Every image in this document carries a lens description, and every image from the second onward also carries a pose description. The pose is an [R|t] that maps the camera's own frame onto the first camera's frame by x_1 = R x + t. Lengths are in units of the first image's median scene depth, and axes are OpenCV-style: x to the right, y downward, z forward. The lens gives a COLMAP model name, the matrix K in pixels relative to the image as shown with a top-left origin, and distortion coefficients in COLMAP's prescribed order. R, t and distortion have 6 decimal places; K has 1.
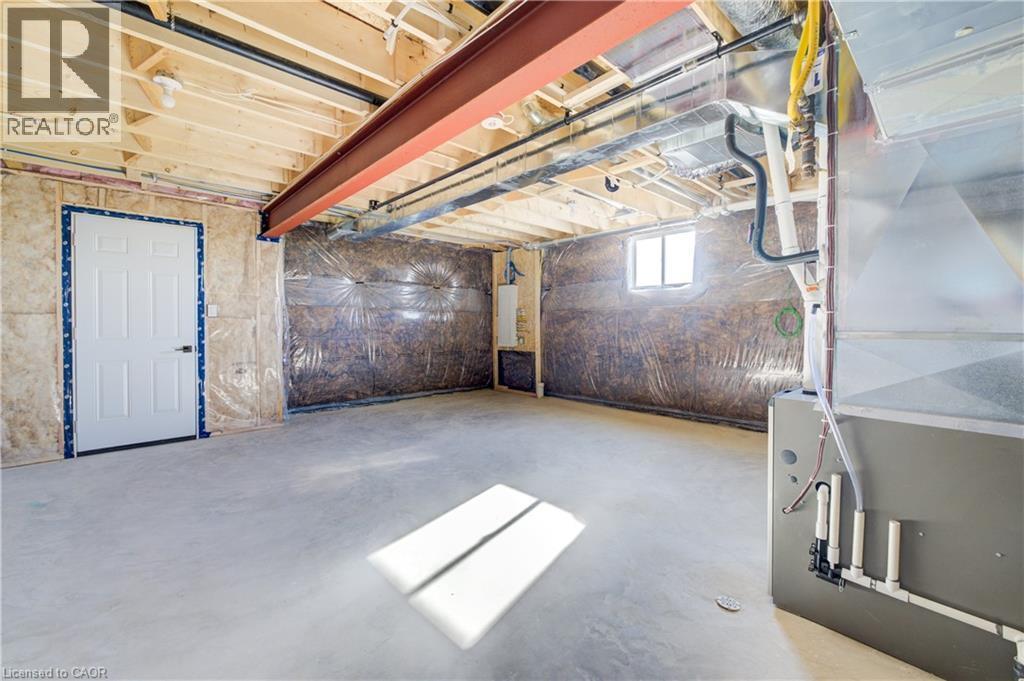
lens RADIAL K [[416.2, 0, 505.6], [0, 416.2, 320.9], [0, 0, 1]] dist [-0.000752, -0.000115]
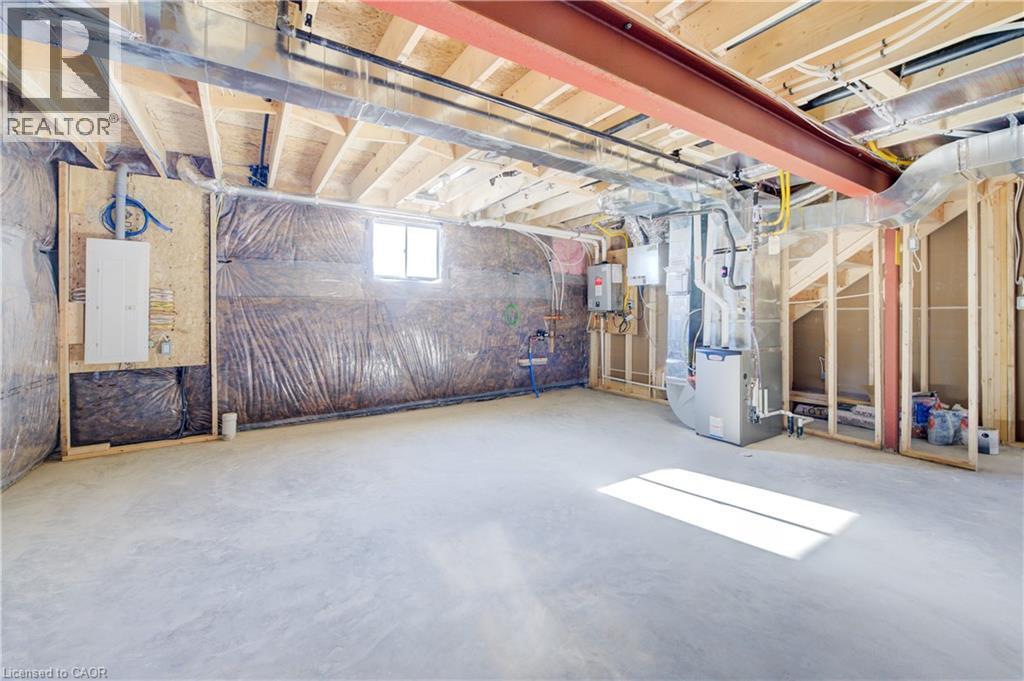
lens RADIAL K [[418.9, 0, 516.5], [0, 418.9, 318.7], [0, 0, 1]] dist [-0.007356, -0.000022]
pose [[0.153540, -0.007378, 0.988115, -0.600386], [-0.006273, 0.999945, 0.008441, 0.002344], [-0.988123, -0.007495, 0.153485, 0.651971]]
